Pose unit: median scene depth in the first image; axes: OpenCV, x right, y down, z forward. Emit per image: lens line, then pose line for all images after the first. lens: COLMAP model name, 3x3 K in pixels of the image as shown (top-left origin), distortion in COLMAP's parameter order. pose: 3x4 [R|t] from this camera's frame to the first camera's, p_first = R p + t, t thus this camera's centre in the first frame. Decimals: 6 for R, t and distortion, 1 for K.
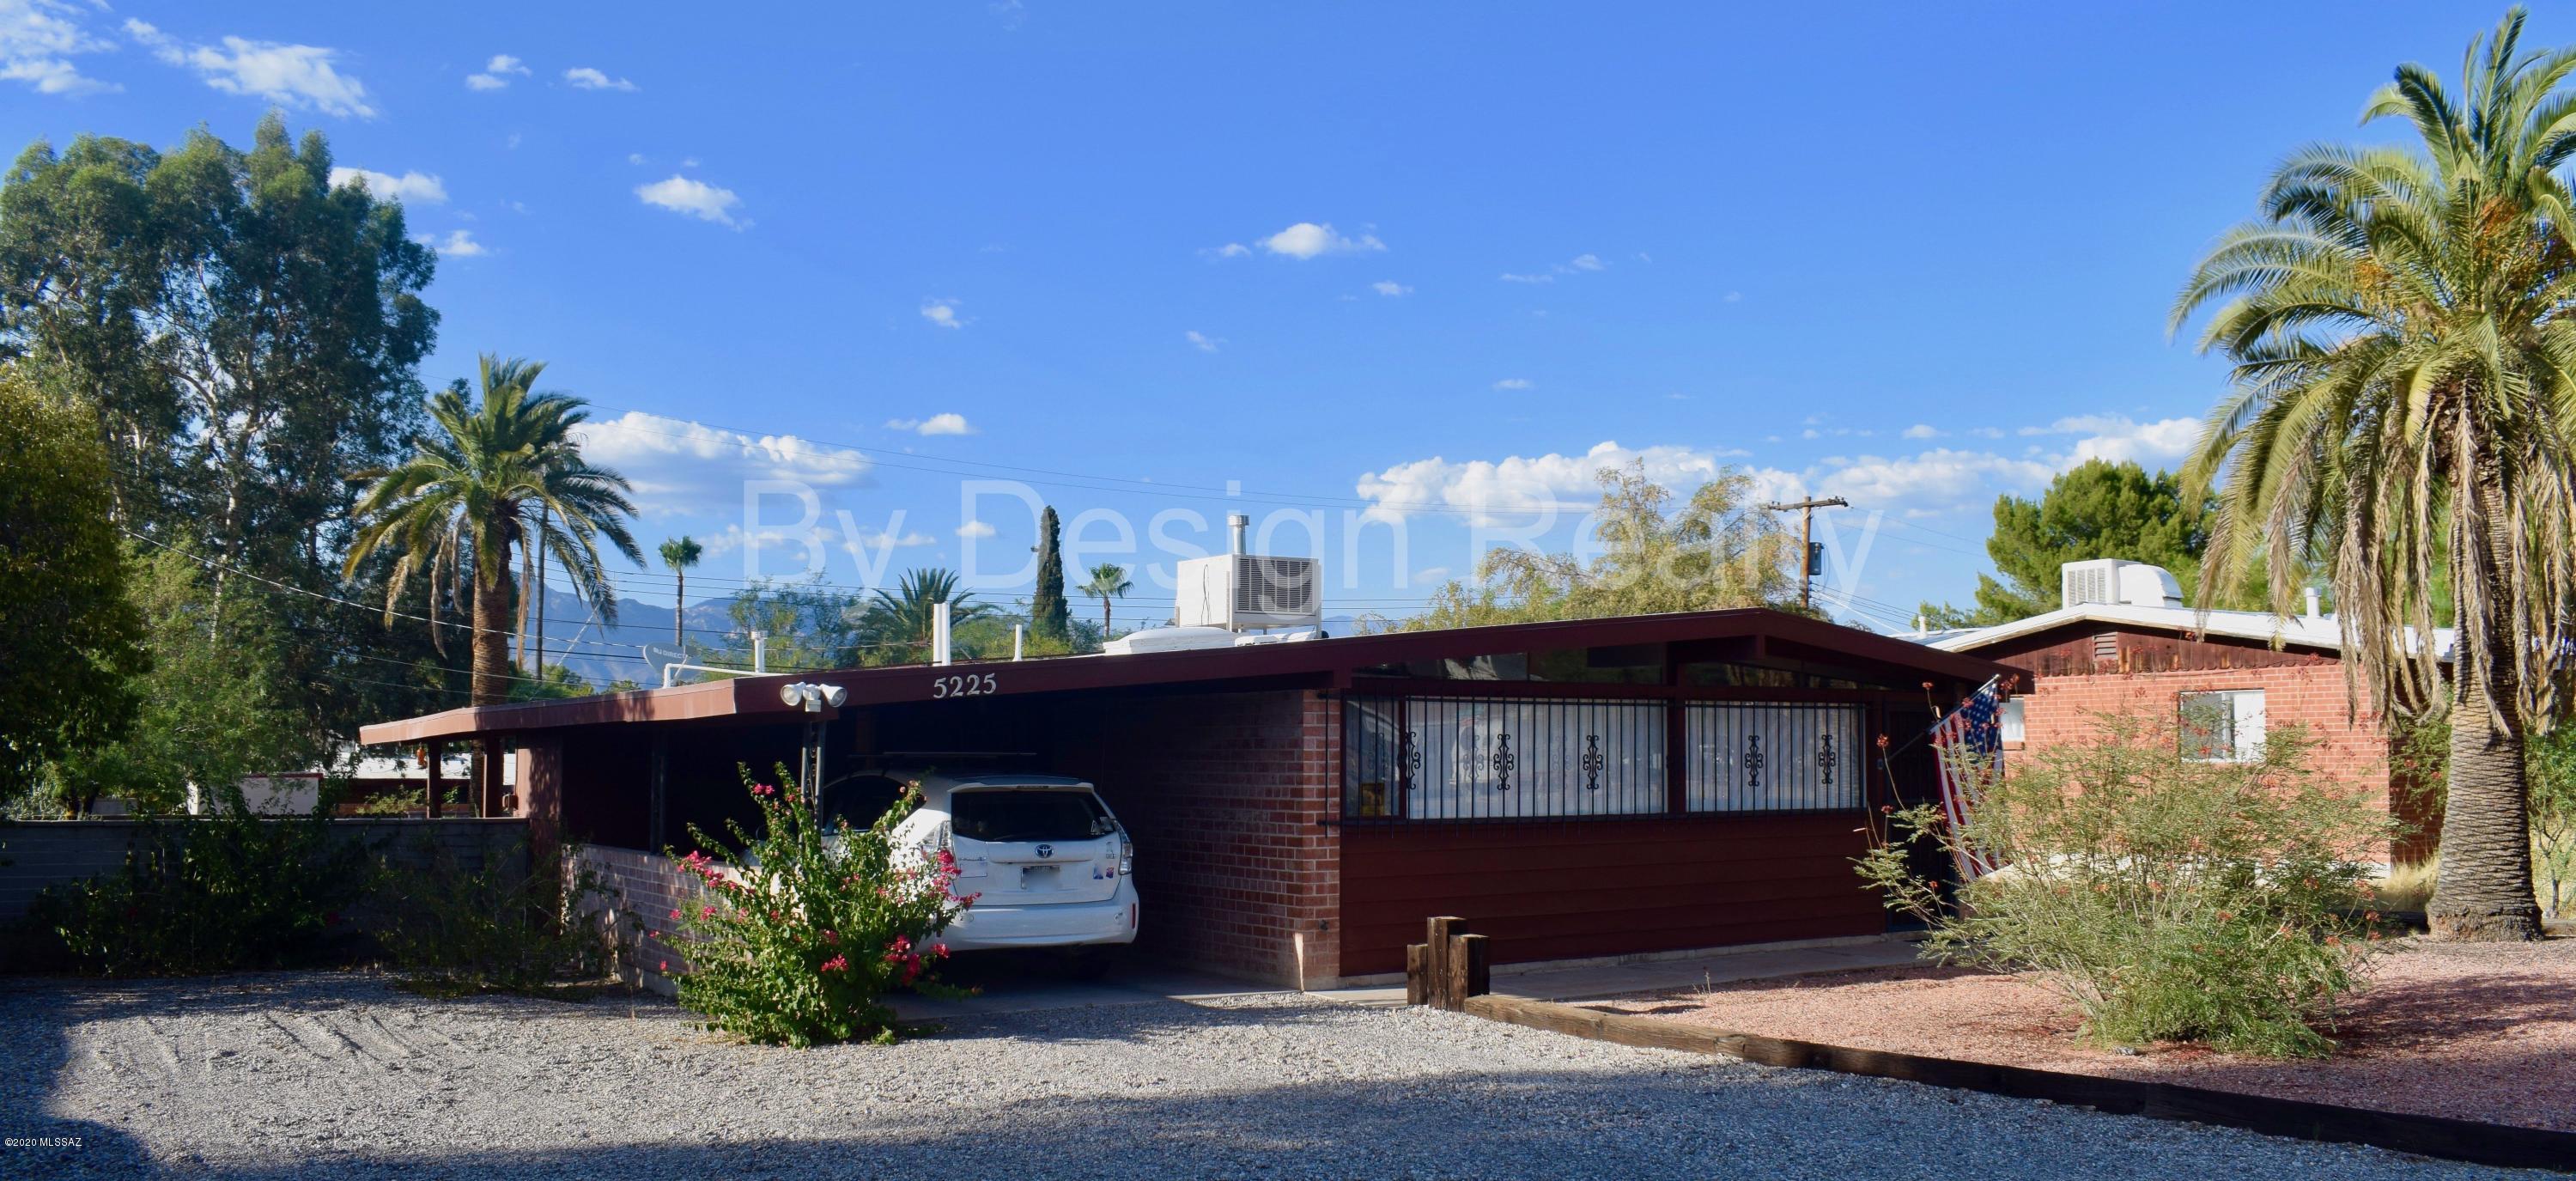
lens RADIAL K [[2045.3, 0, 1280.1], [0, 2045.3, 633.9], [0, 0, 1]] dist [-0.071962, -0.000405]
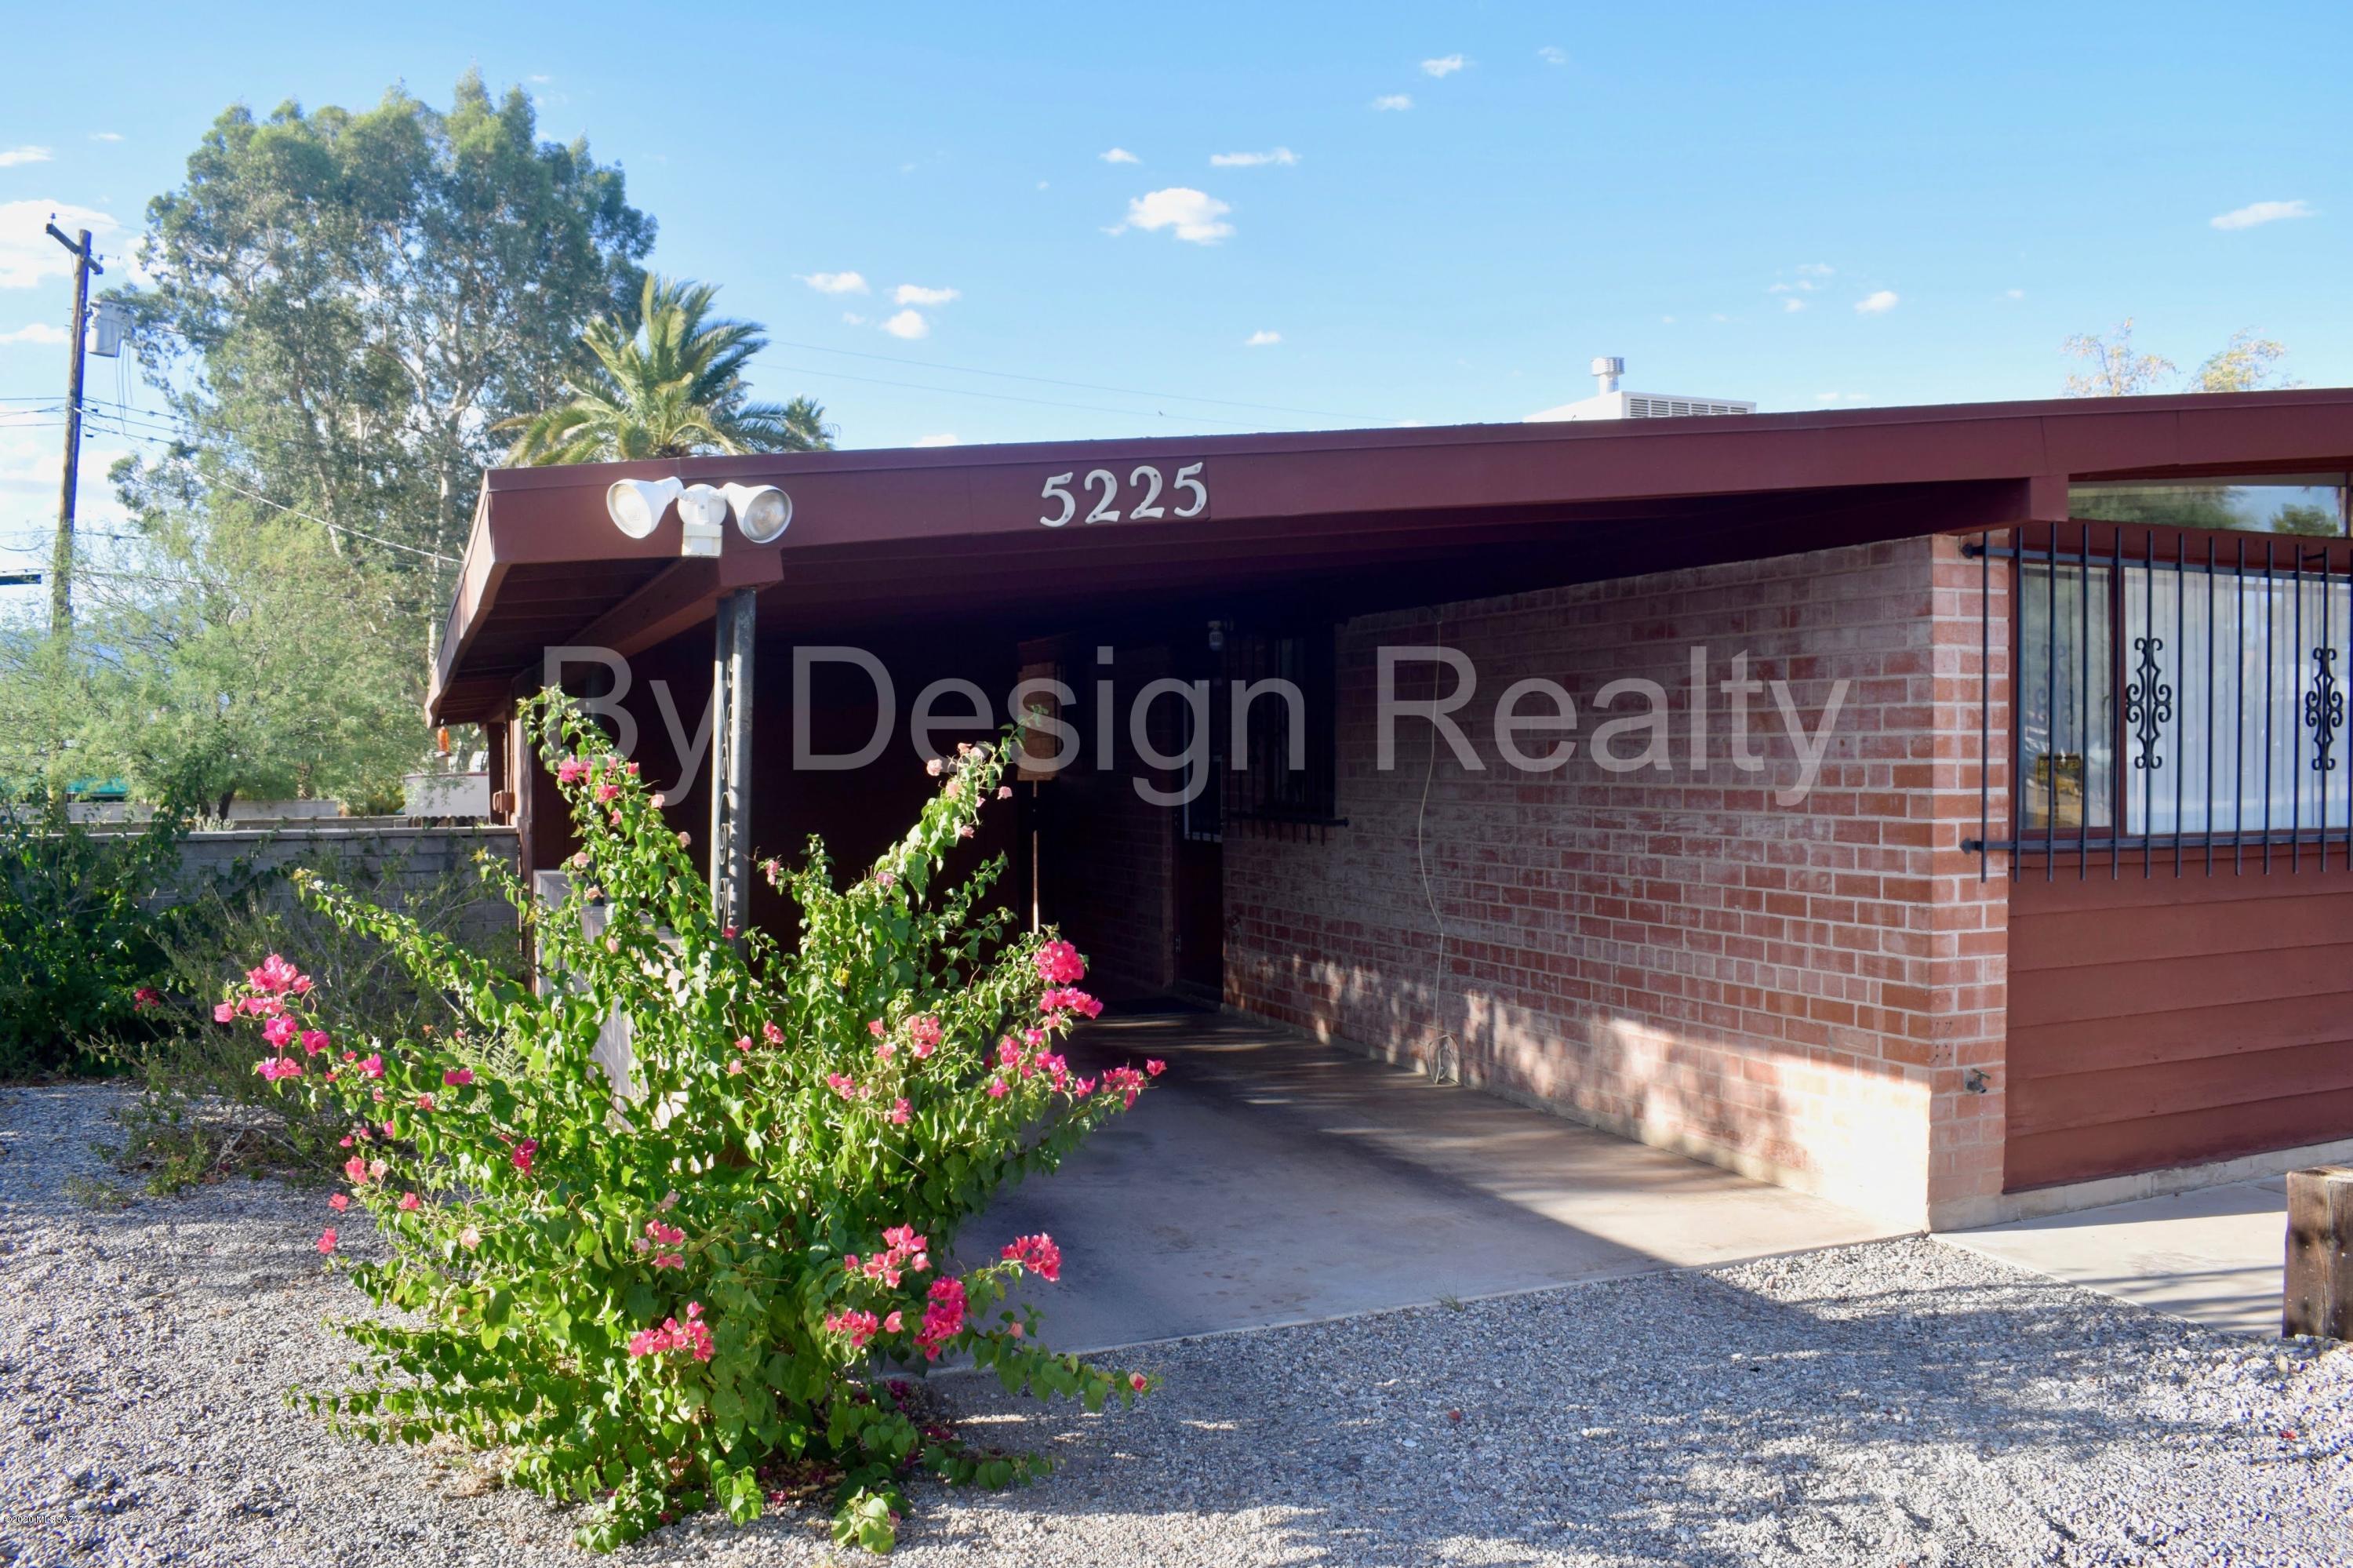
lens RADIAL K [[1883.8, 0, 1176.5], [0, 1883.8, 784.0], [0, 0, 1]] dist [-0.108682, 0.028666]
pose [[0.983099, -0.004342, -0.183025, -0.072806], [0.018229, 0.997072, 0.074260, 0.047270], [0.182166, -0.076342, 0.980300, 0.585973]]
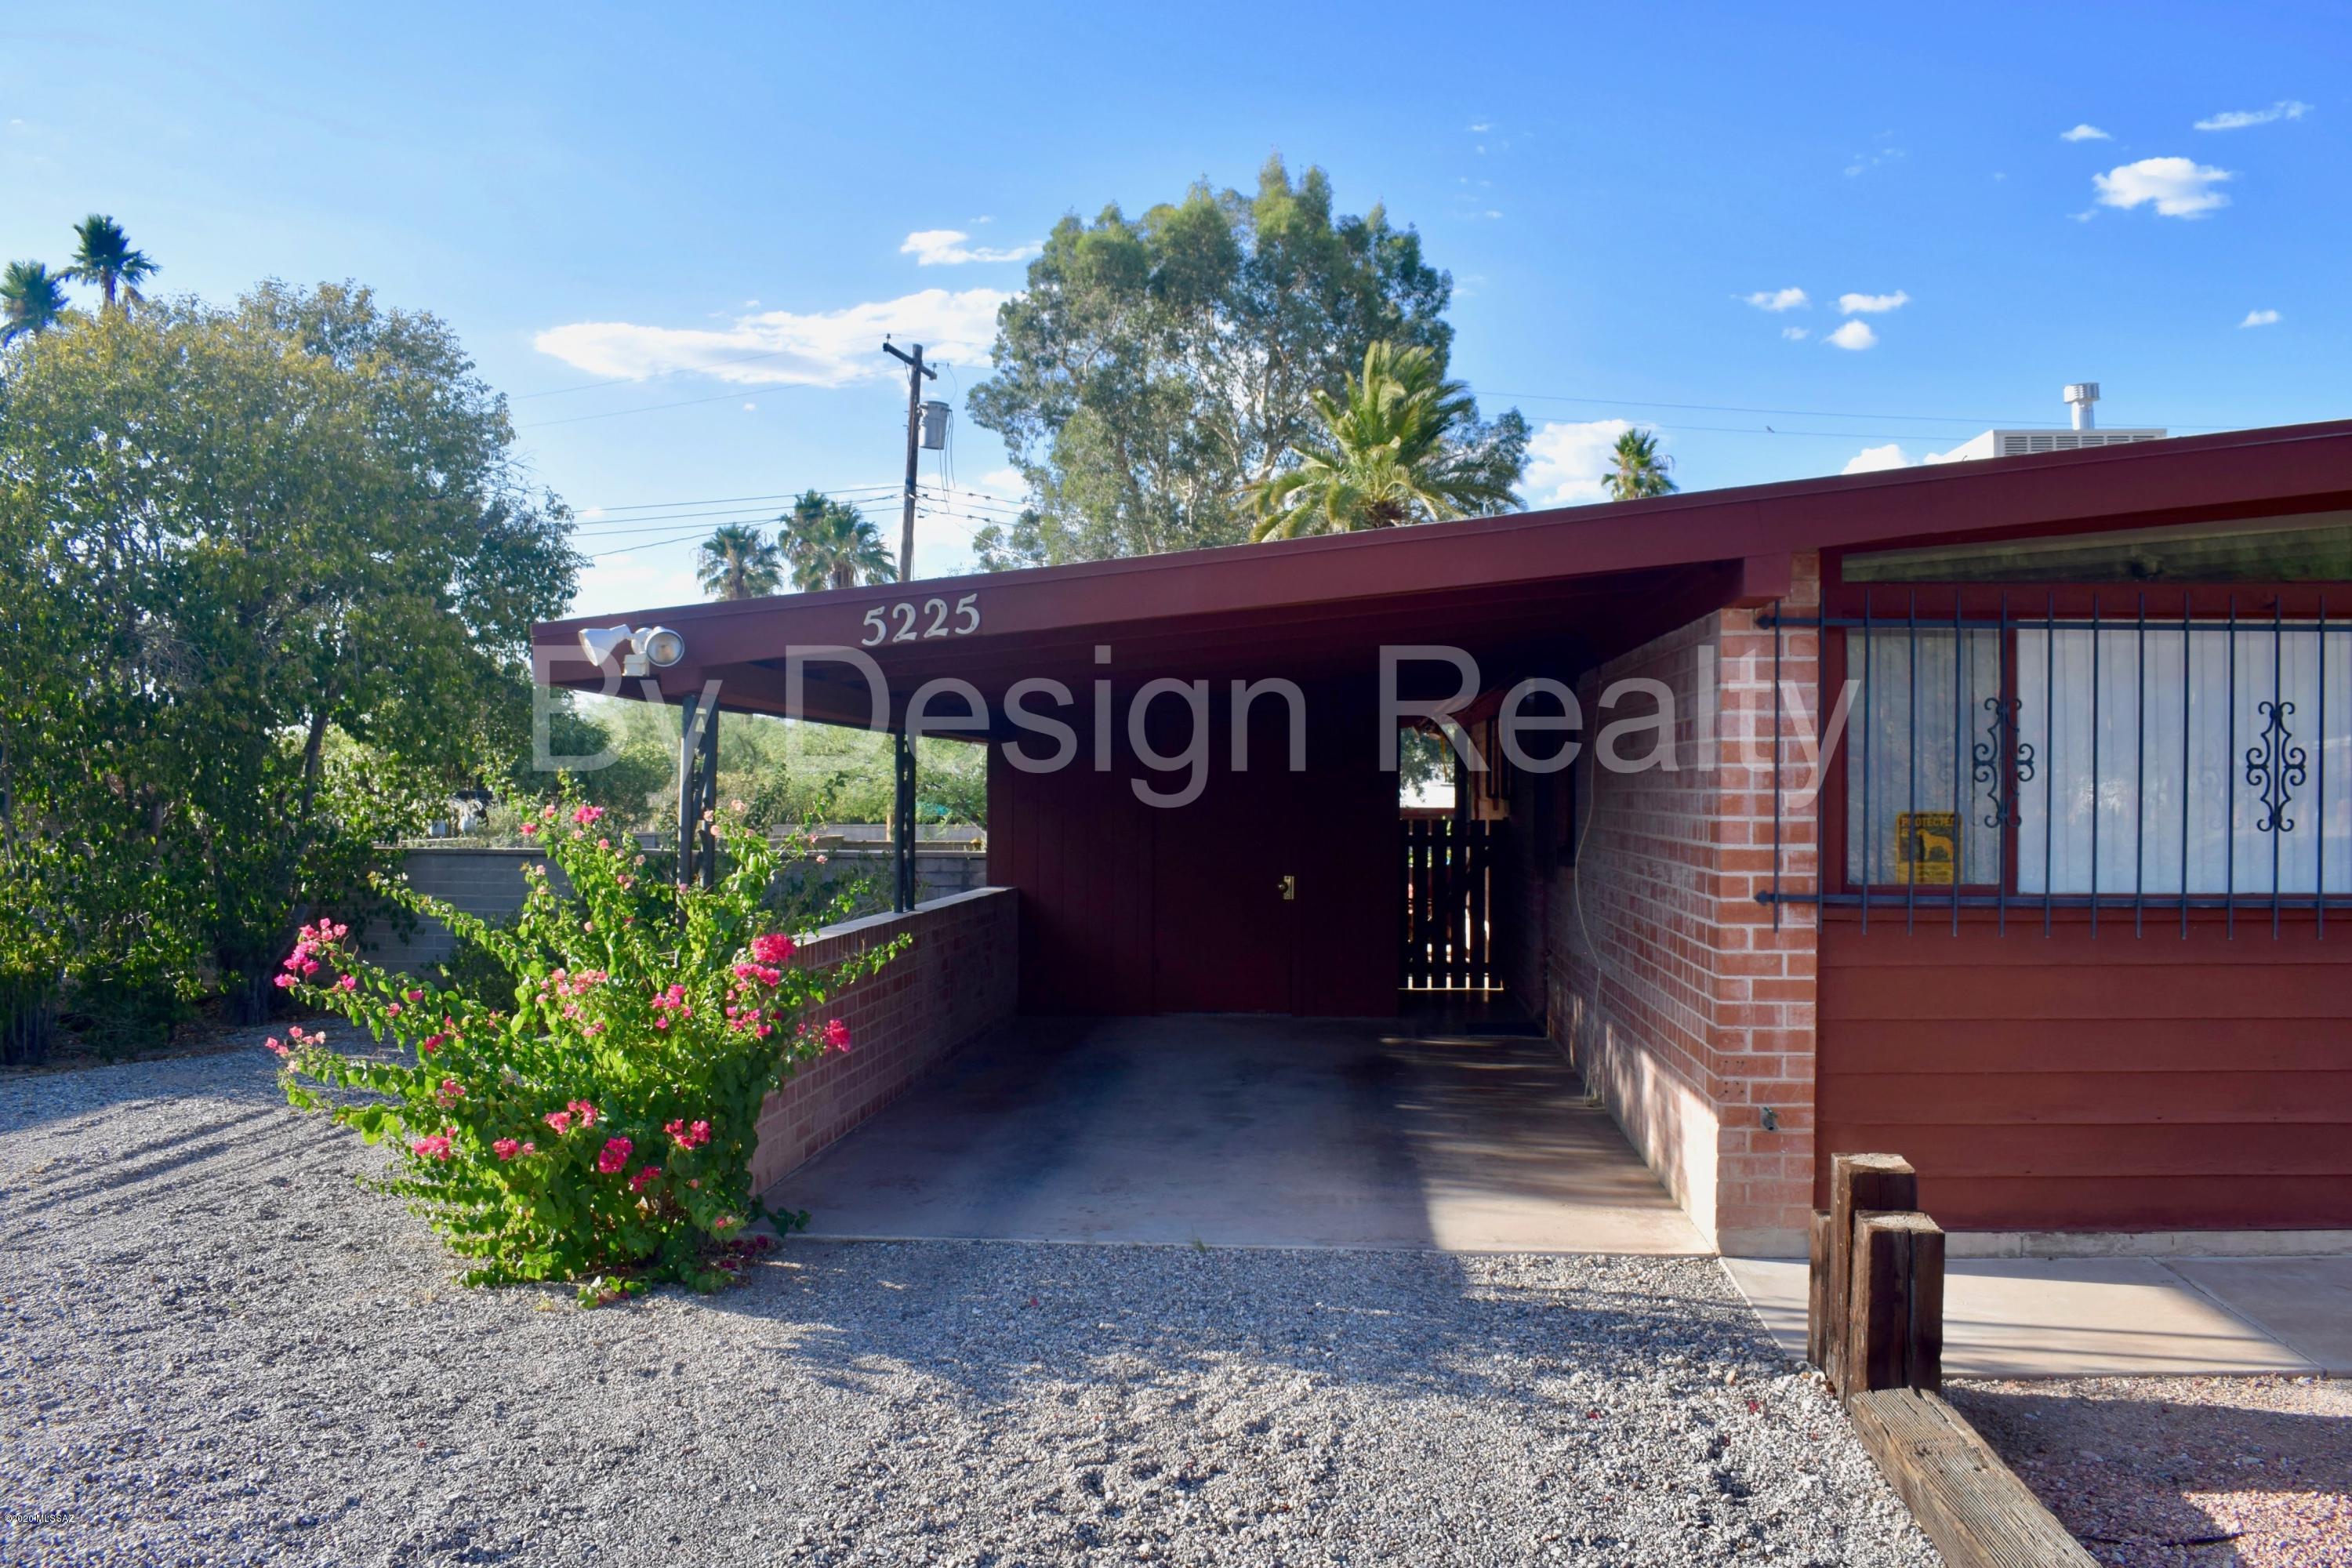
lens RADIAL K [[1921.6, 0, 1195.9], [0, 1921.6, 806.5], [0, 0, 1]] dist [-0.101195, 0.013914]
pose [[0.787703, 0.004532, -0.616038, 0.181771], [0.037795, 0.997734, 0.055666, 0.043064], [0.614895, -0.067131, 0.785747, 0.583197]]
